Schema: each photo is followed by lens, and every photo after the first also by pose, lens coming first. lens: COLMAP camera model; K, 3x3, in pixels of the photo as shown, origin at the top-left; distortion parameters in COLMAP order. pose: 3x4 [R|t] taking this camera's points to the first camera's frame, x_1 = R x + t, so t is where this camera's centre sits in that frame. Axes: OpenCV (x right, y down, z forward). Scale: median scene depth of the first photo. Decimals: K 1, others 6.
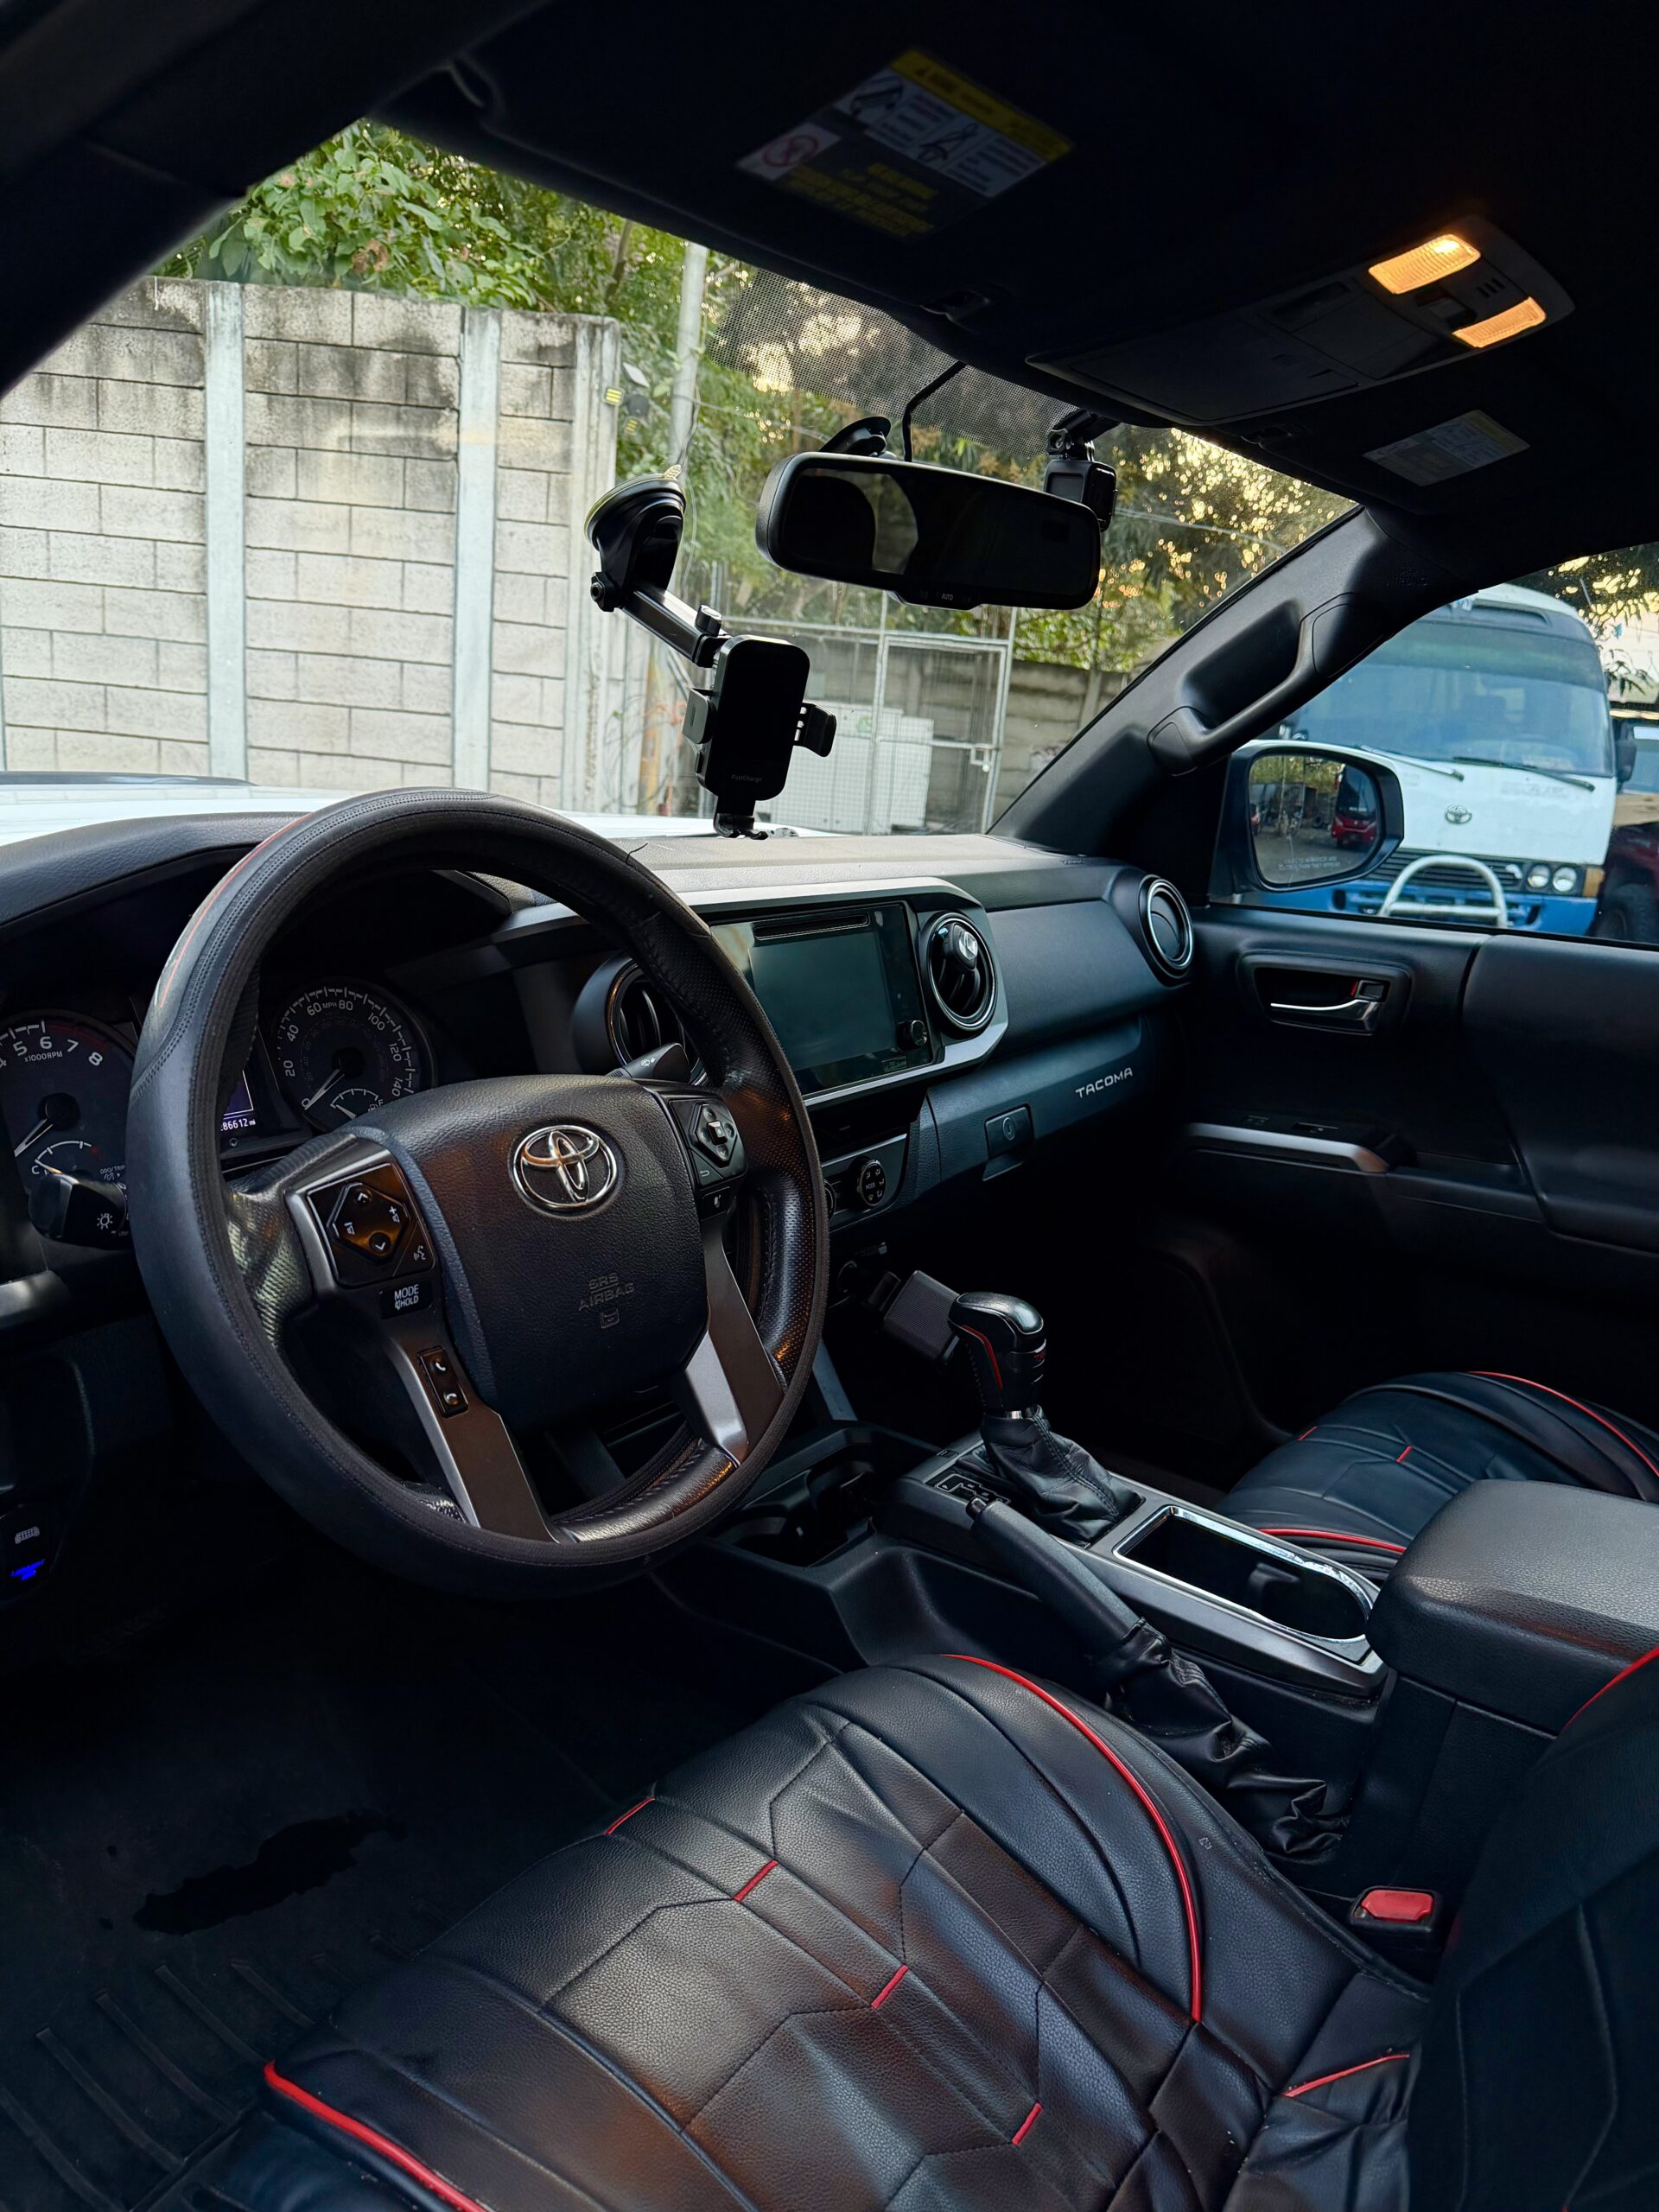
lens RADIAL K [[1652.2, 0, 829.5], [0, 1652.2, 1106.0], [0, 0, 1]] dist [-0.033808, -0.001393]
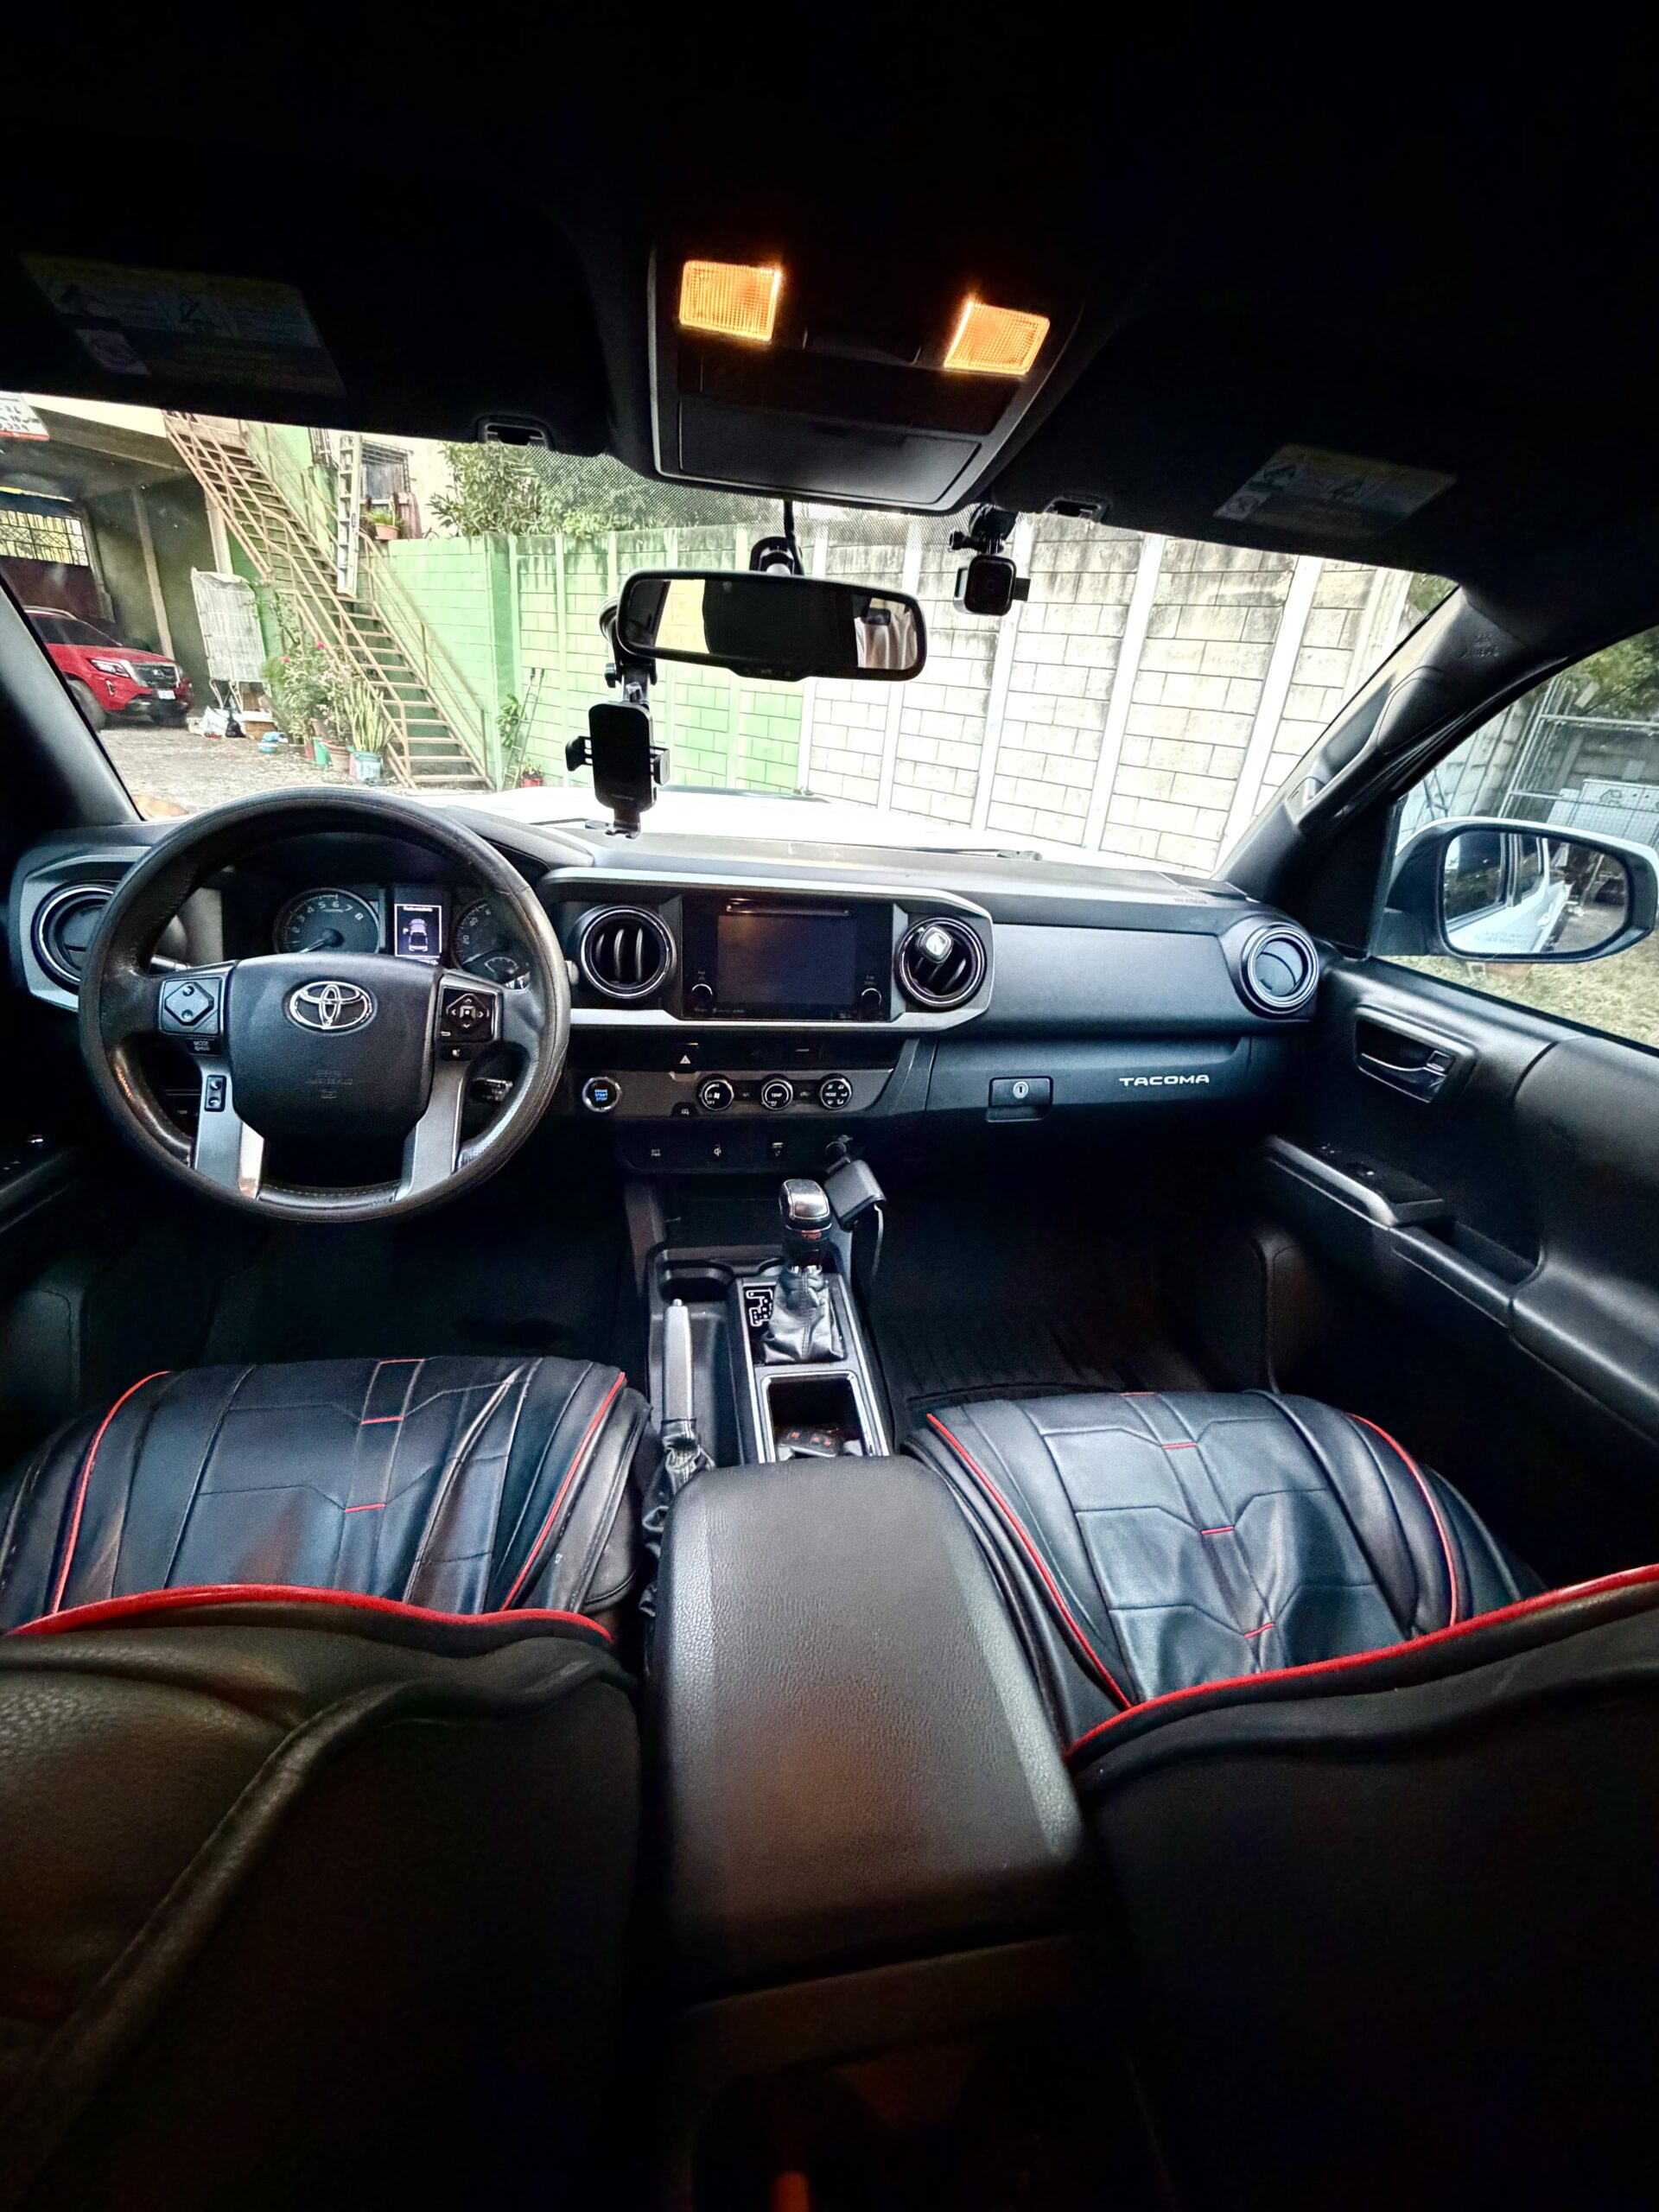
lens RADIAL K [[927.8, 0, 823.0], [0, 927.8, 1097.0], [0, 0, 1]] dist [-0.000410, 0.000068]
pose [[0.716654, 0.263998, -0.645532, 0.136491], [-0.200921, 0.964499, 0.171385, -0.022225], [0.667860, 0.006877, 0.744255, 0.092531]]
